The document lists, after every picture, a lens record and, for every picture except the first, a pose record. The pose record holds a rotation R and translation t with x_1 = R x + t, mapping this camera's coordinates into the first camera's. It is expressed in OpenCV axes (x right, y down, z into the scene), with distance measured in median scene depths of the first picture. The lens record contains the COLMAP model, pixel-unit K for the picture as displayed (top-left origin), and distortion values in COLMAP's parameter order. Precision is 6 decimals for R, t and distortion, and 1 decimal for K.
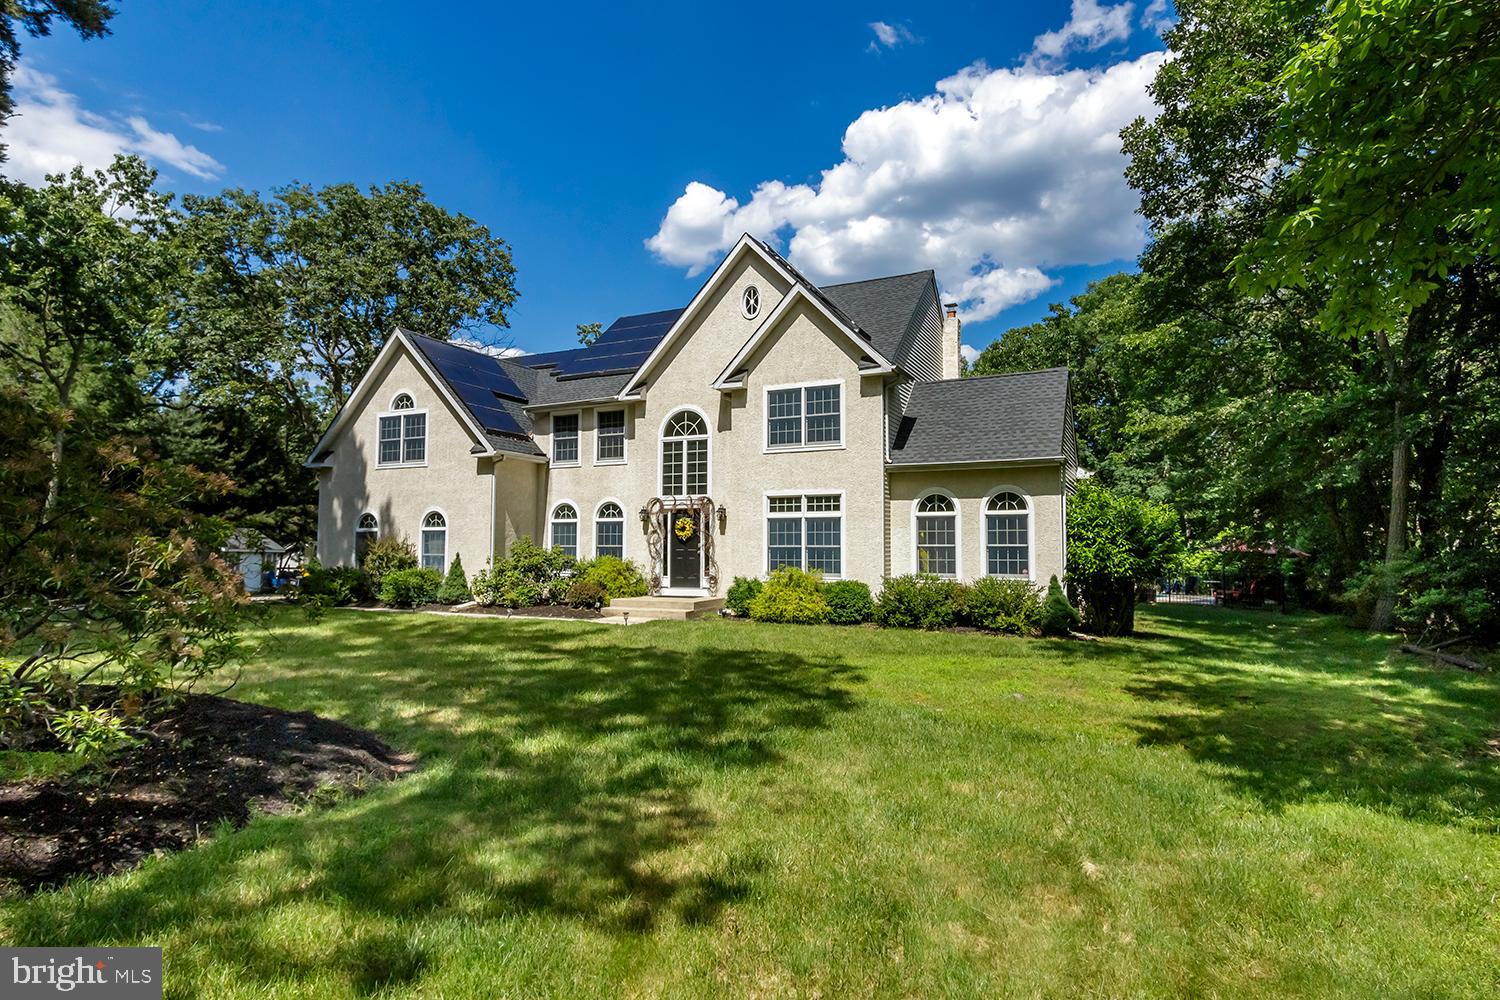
lens RADIAL K [[822.1, 0, 750.0], [0, 822.1, 500.0], [0, 0, 1]] dist [-0.002475, -0.000108]
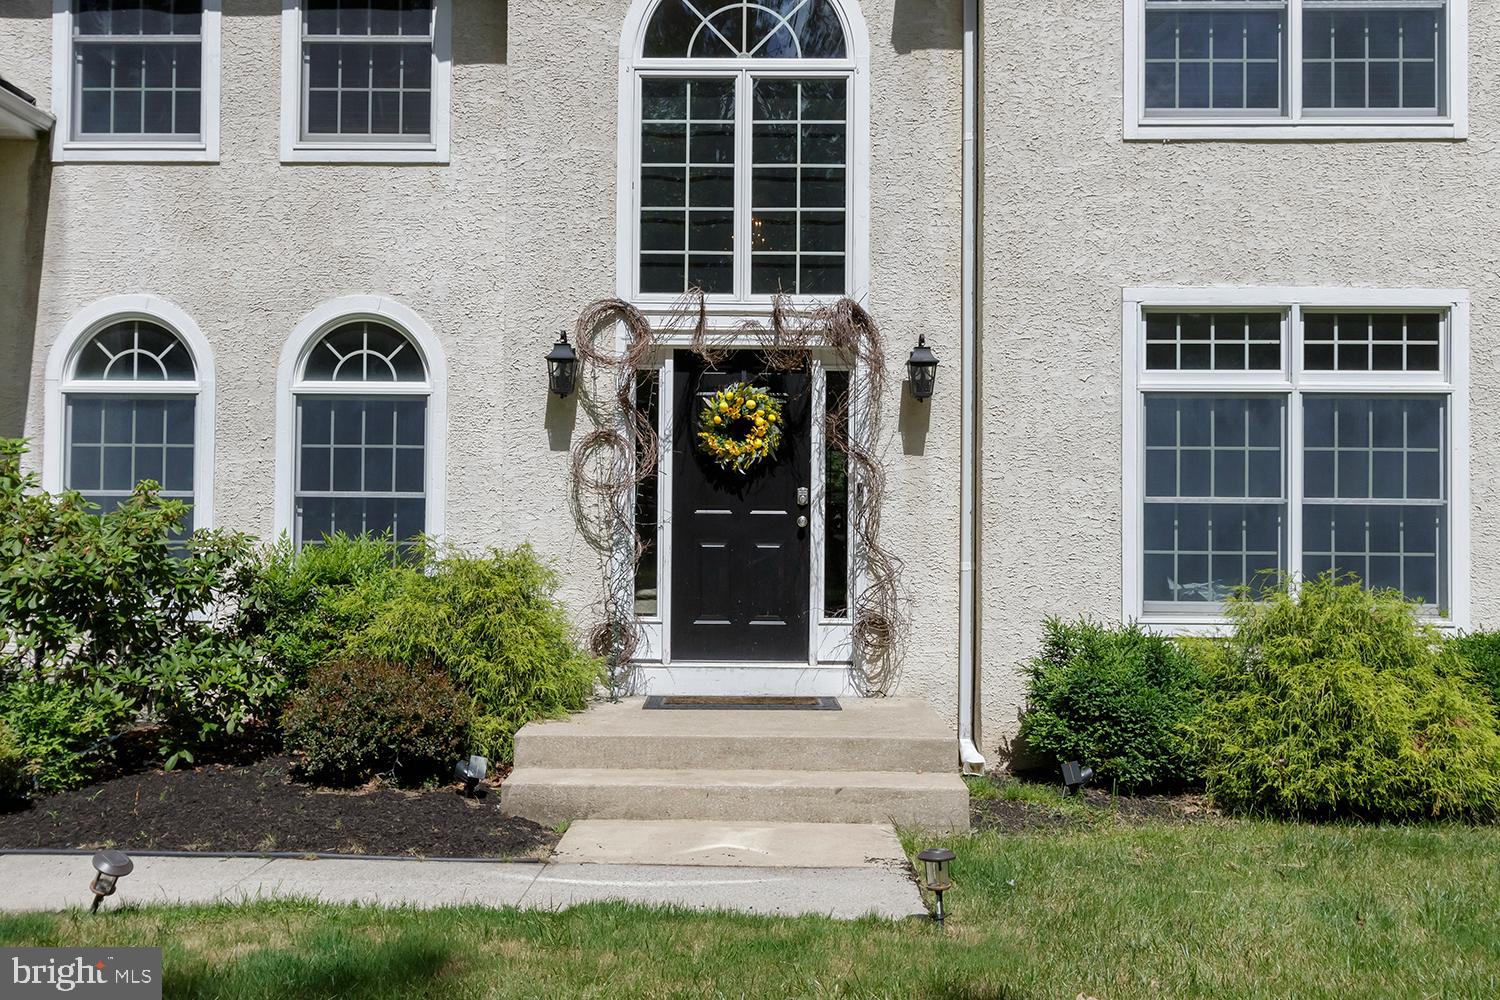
lens RADIAL K [[1414.5, 0, 750.0], [0, 1414.5, 500.0], [0, 0, 1]] dist [0.012310, -0.005861]
pose [[0.905241, 0.014408, 0.424654, -0.261530], [-0.031838, 0.998915, 0.033977, 0.042282], [-0.423704, -0.044277, 0.904718, 0.608143]]
